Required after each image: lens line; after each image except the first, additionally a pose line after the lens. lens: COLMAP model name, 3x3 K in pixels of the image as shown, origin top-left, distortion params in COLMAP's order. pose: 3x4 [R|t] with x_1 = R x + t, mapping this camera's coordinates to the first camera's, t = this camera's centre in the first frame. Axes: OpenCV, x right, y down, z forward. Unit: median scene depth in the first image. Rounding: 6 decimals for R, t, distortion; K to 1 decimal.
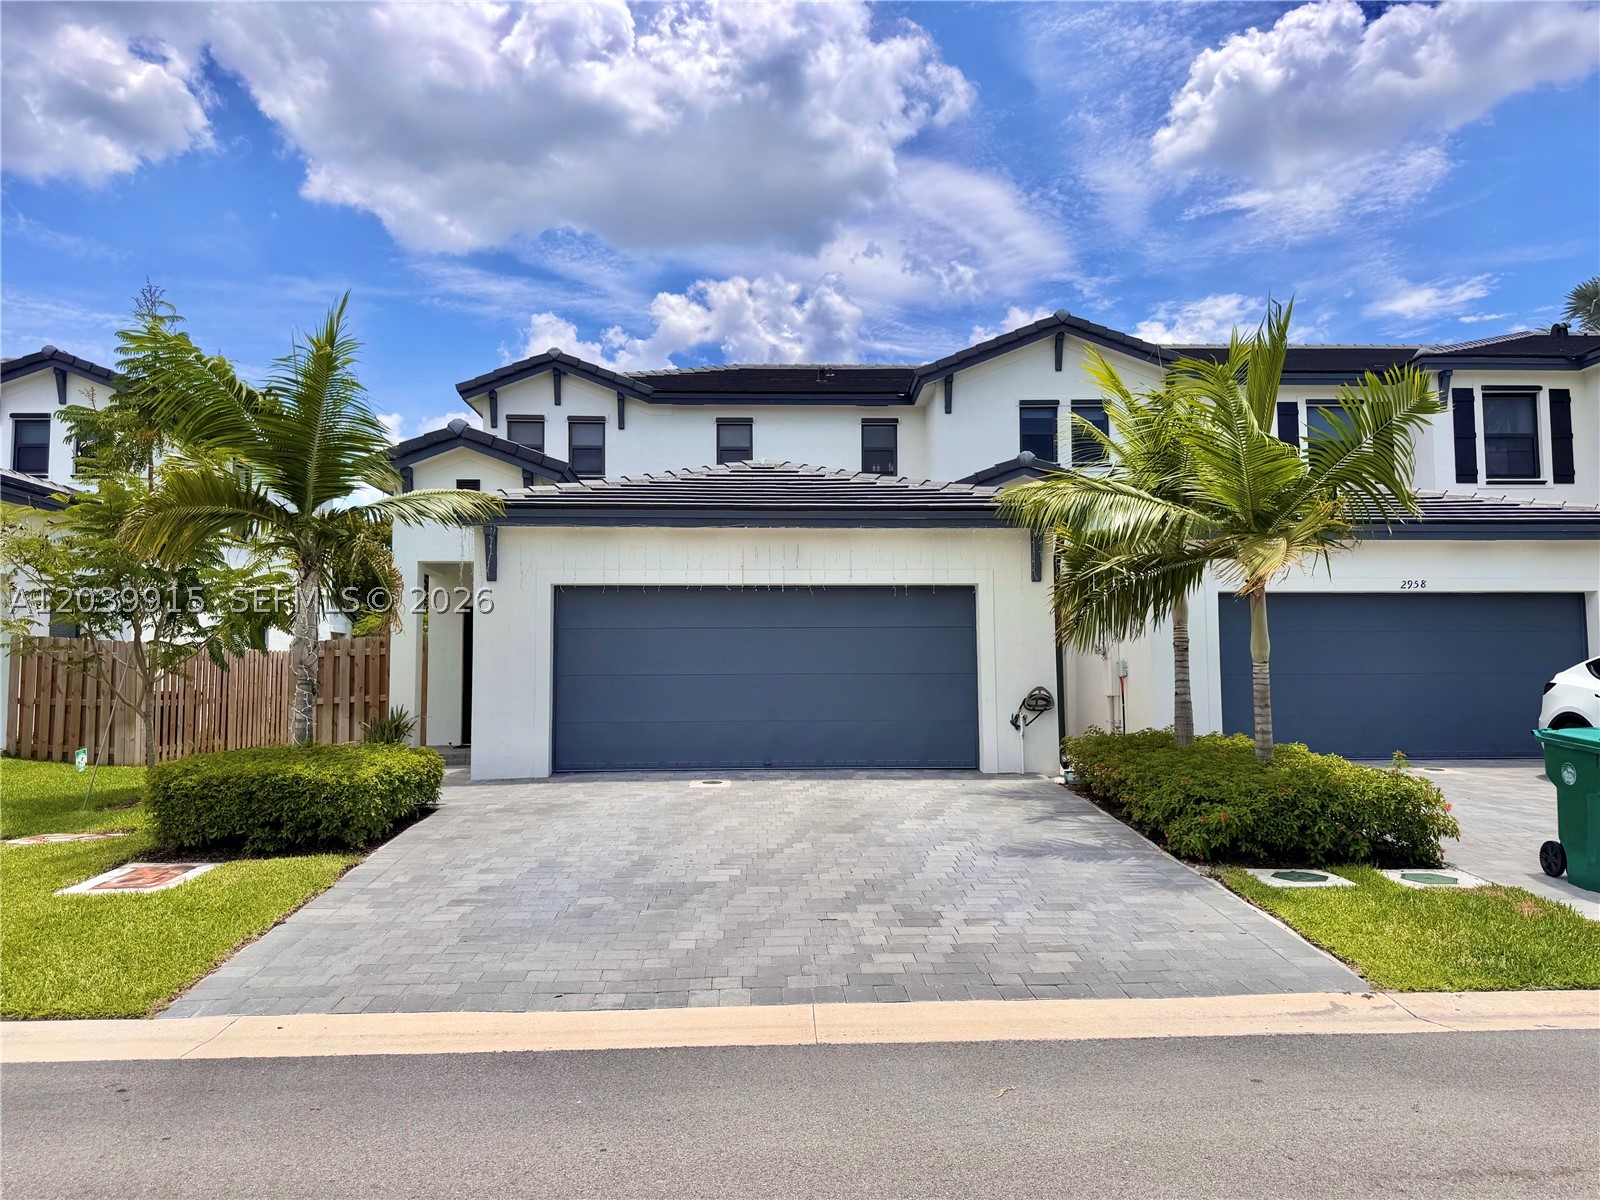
lens RADIAL K [[1147.4, 0, 800.0], [0, 1147.4, 600.0], [0, 0, 1]] dist [0.084568, -0.124582]
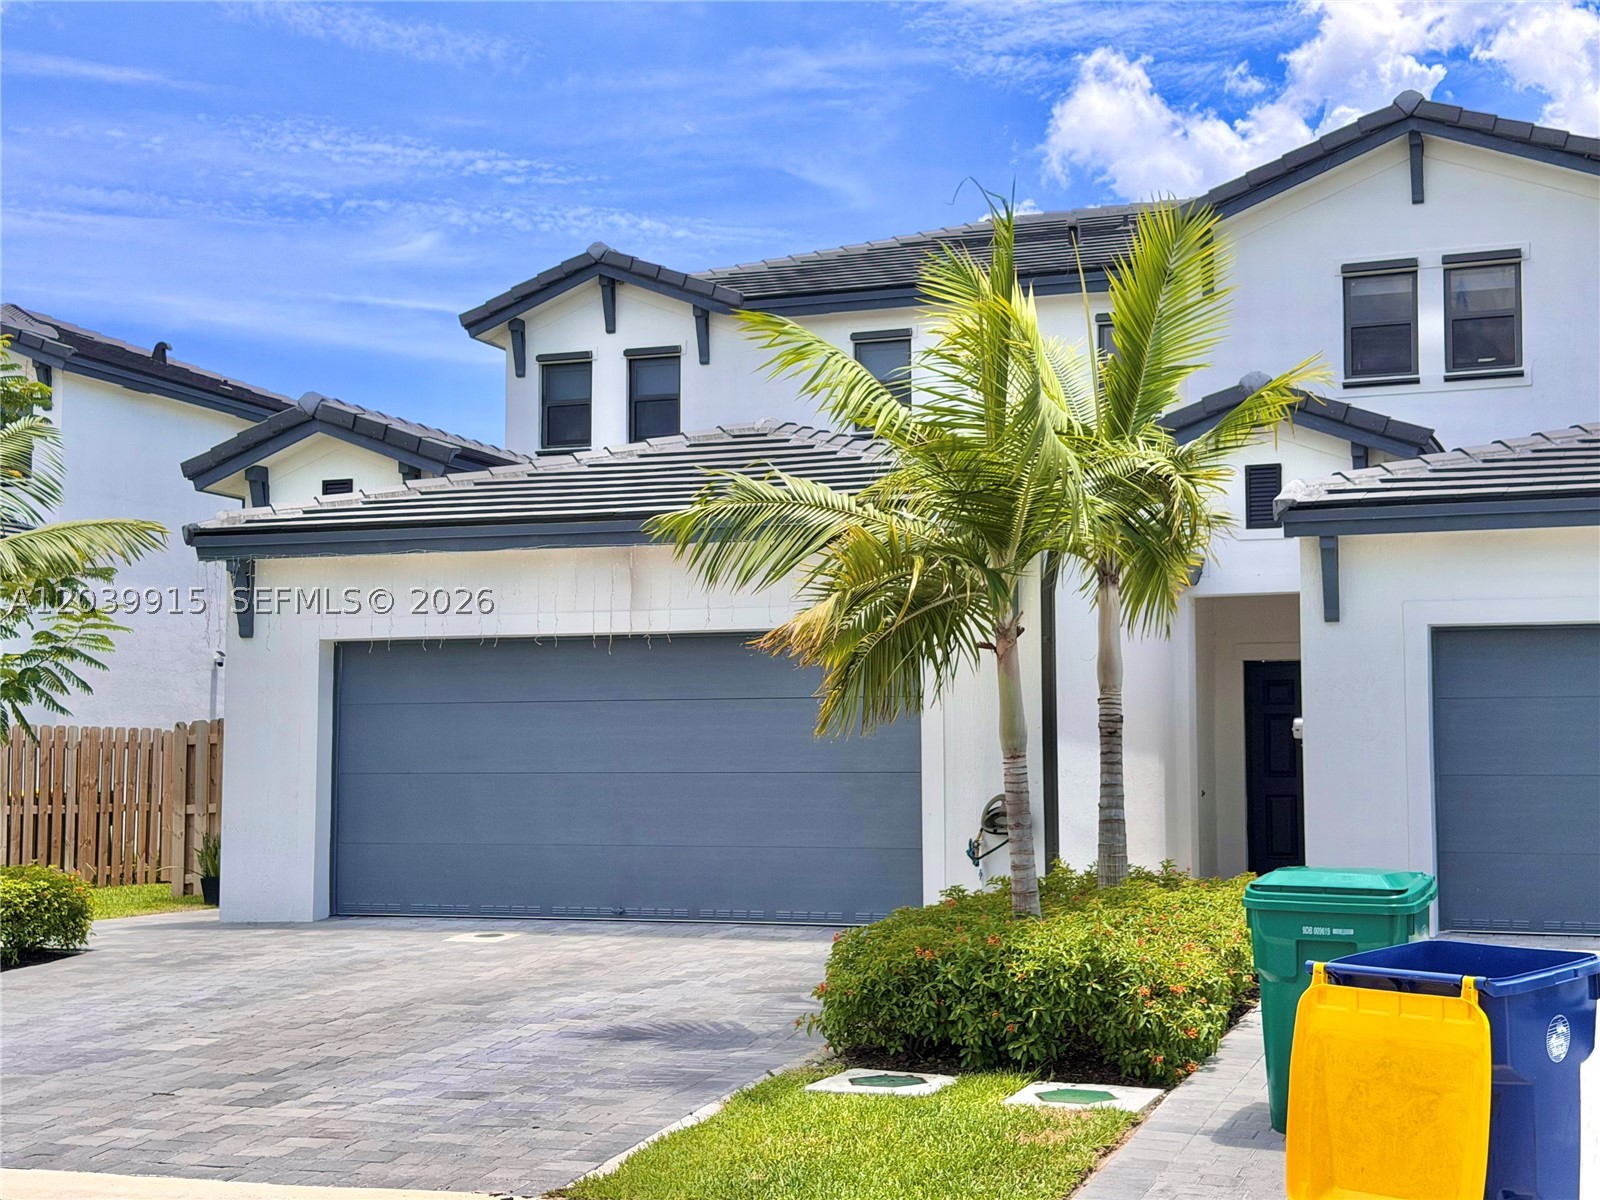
lens RADIAL K [[2207.5, 0, 800.0], [0, 2207.5, 600.0], [0, 0, 1]] dist [0.037404, 0.050013]
pose [[0.925490, -0.028959, -0.377664, 0.343593], [0.027286, 0.999580, -0.009779, -0.010934], [0.377789, -0.001254, 0.925891, -0.068119]]
